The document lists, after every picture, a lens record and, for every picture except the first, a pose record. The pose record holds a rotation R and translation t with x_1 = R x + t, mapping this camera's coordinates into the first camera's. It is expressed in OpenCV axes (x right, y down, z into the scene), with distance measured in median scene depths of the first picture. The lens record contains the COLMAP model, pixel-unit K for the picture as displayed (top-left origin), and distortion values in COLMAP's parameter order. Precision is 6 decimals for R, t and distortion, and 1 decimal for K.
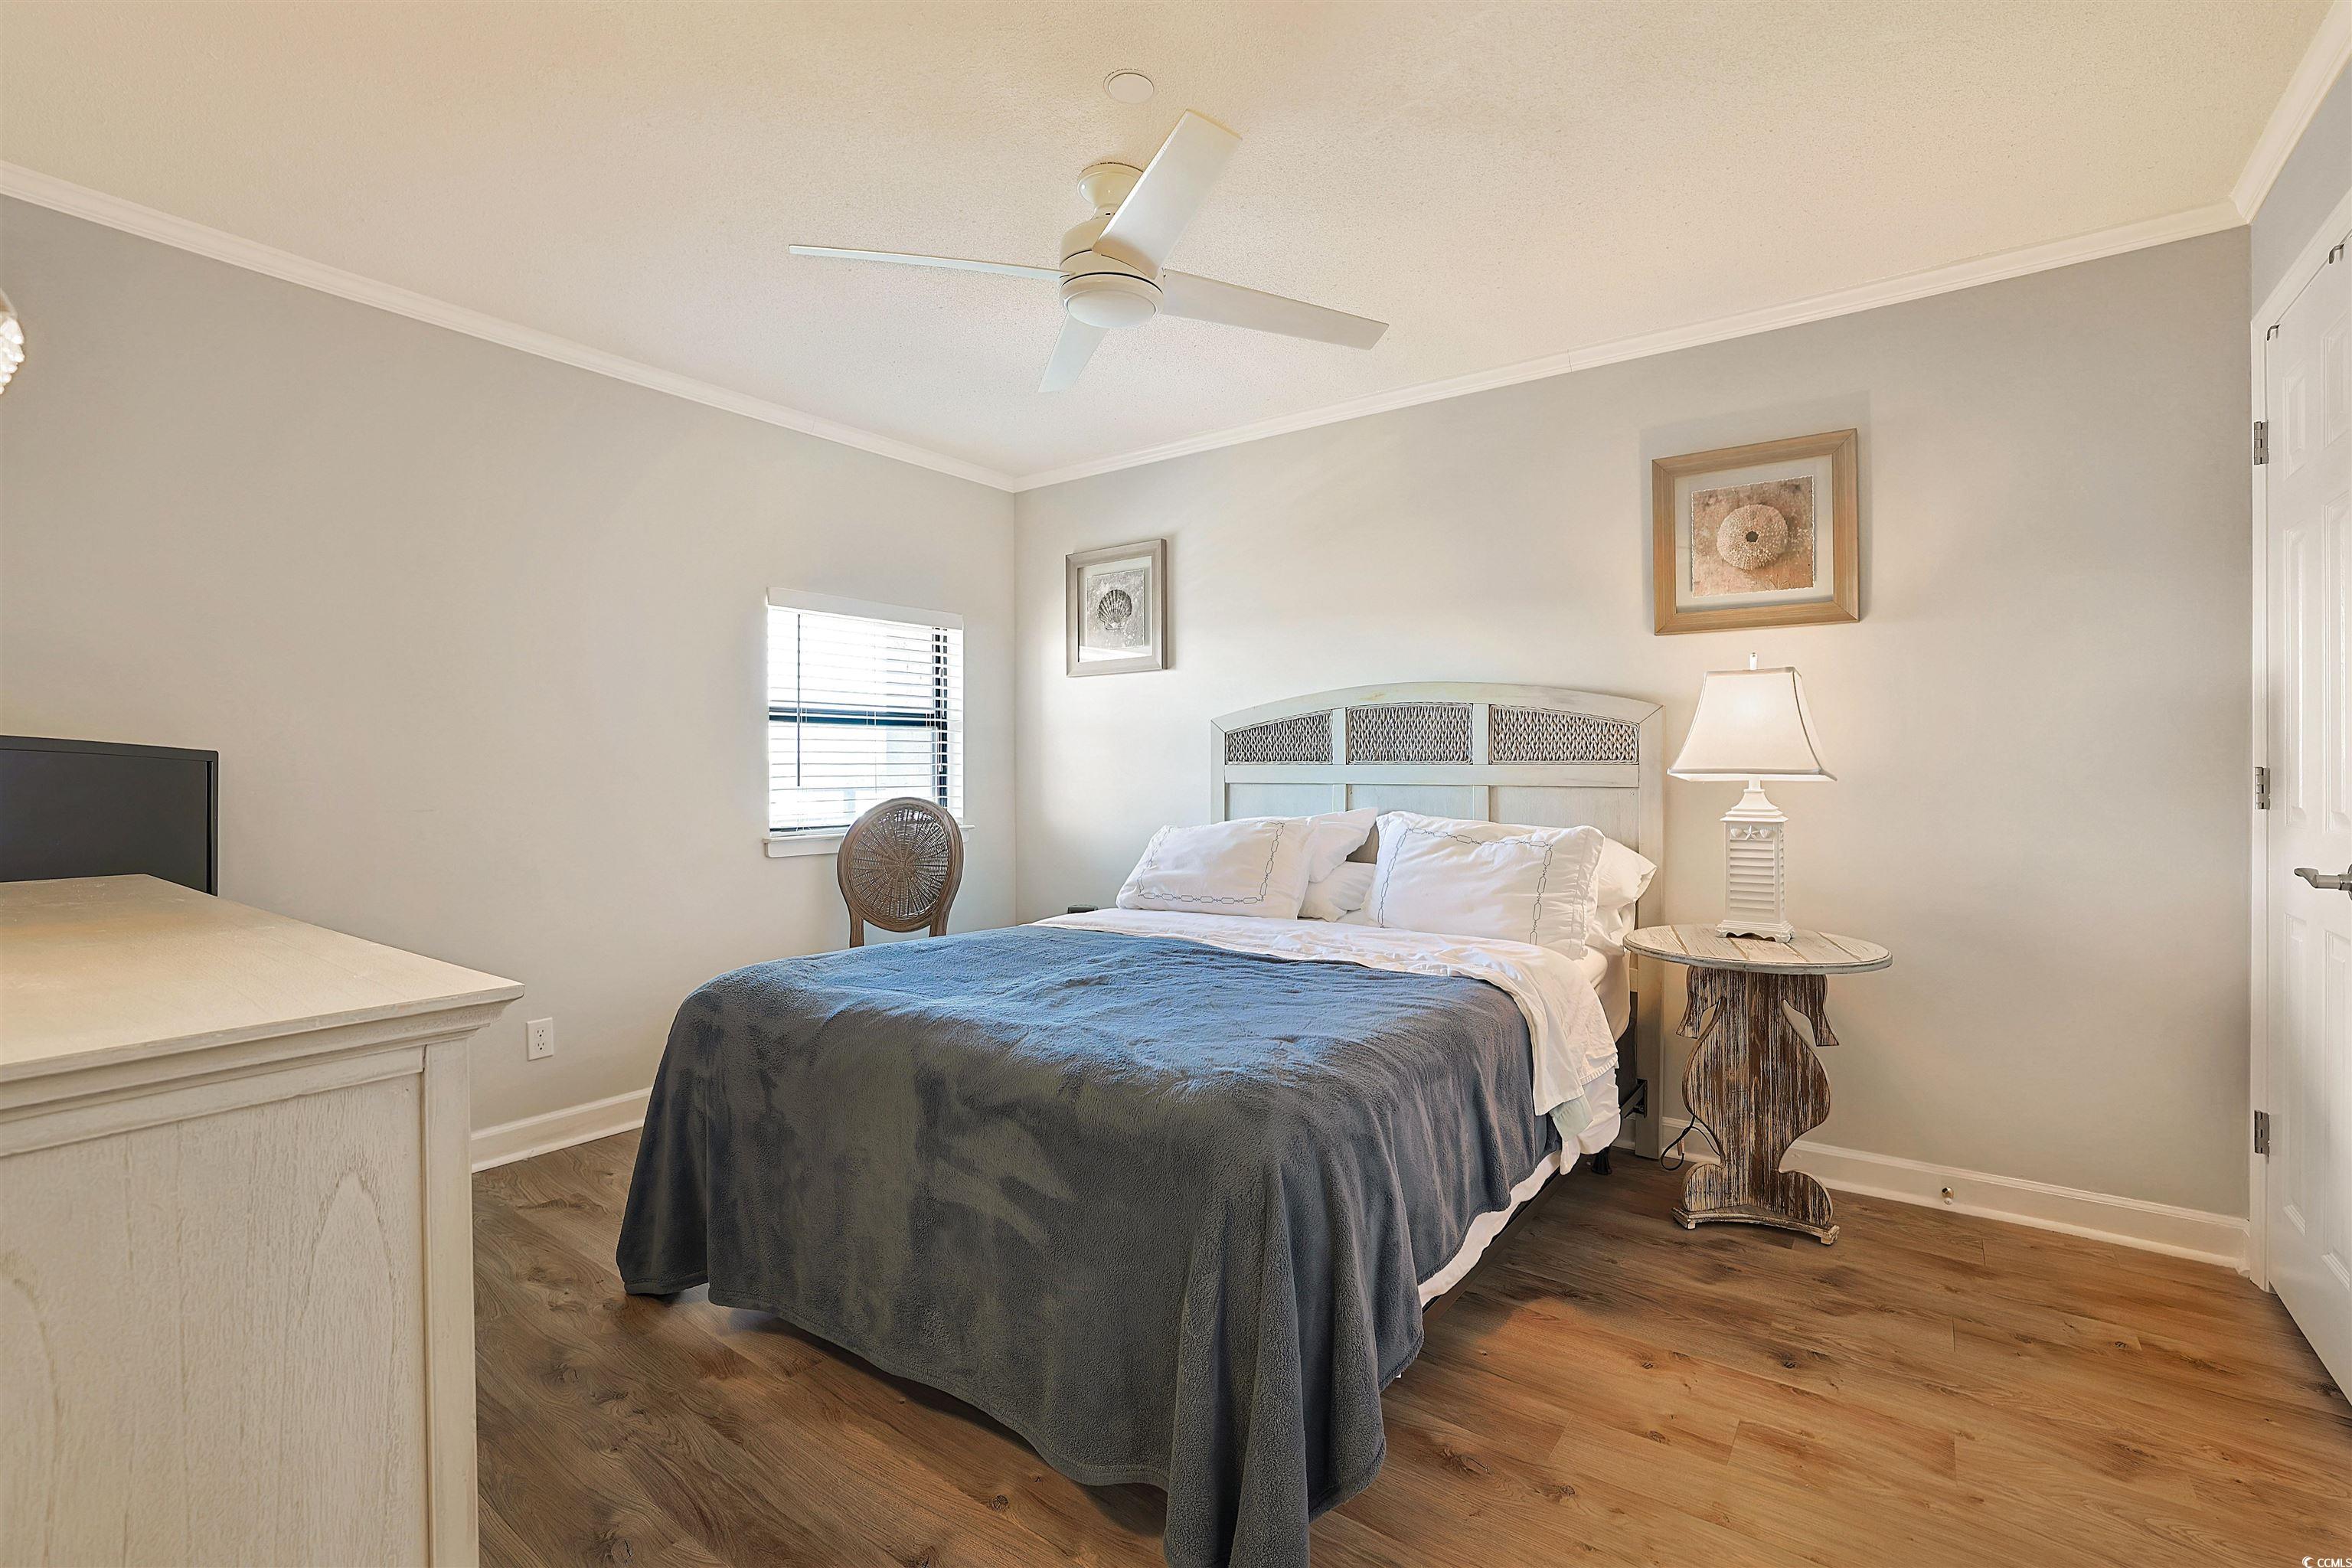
lens RADIAL K [[1036.6, 0, 1170.7], [0, 1036.6, 759.7], [0, 0, 1]] dist [0.000961, 0.000276]
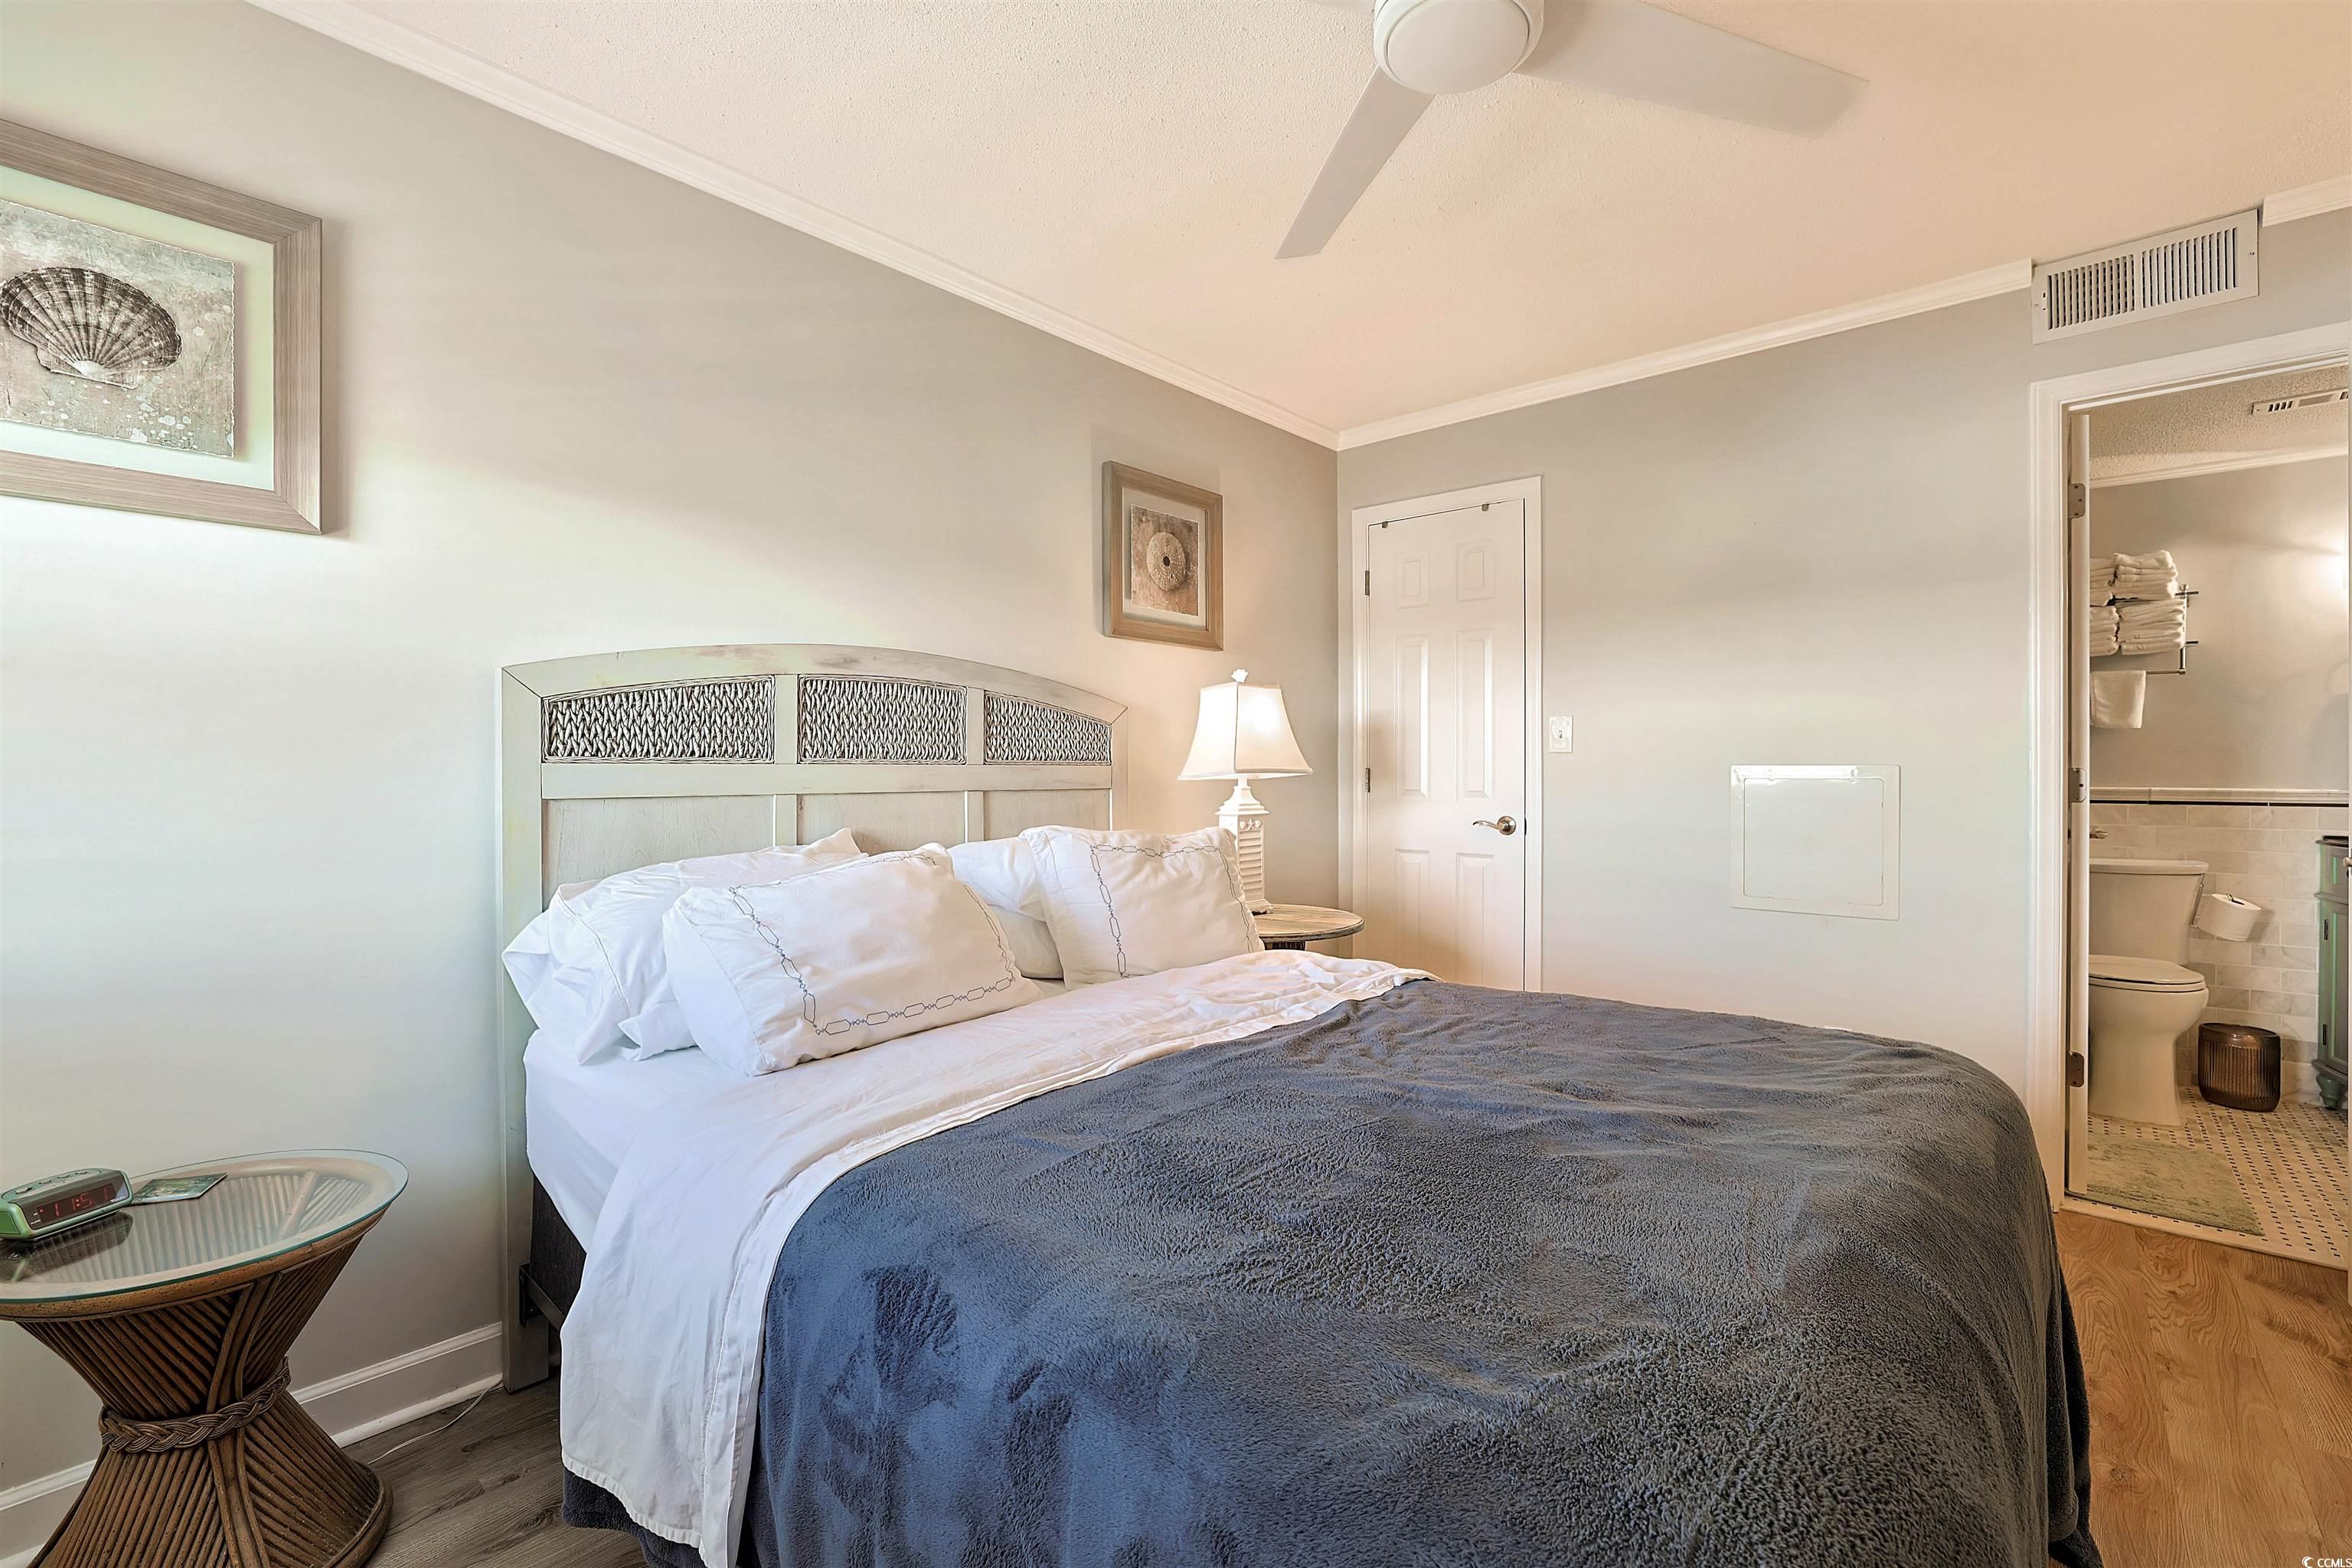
lens RADIAL K [[1036.6, 0, 1170.7], [0, 1036.6, 759.7], [0, 0, 1]] dist [0.000961, 0.000276]
pose [[0.112314, 0.019812, 0.993475, -0.475144], [0.006257, 0.999767, -0.020645, 0.018211], [-0.993653, 0.008535, 0.112164, 0.769697]]
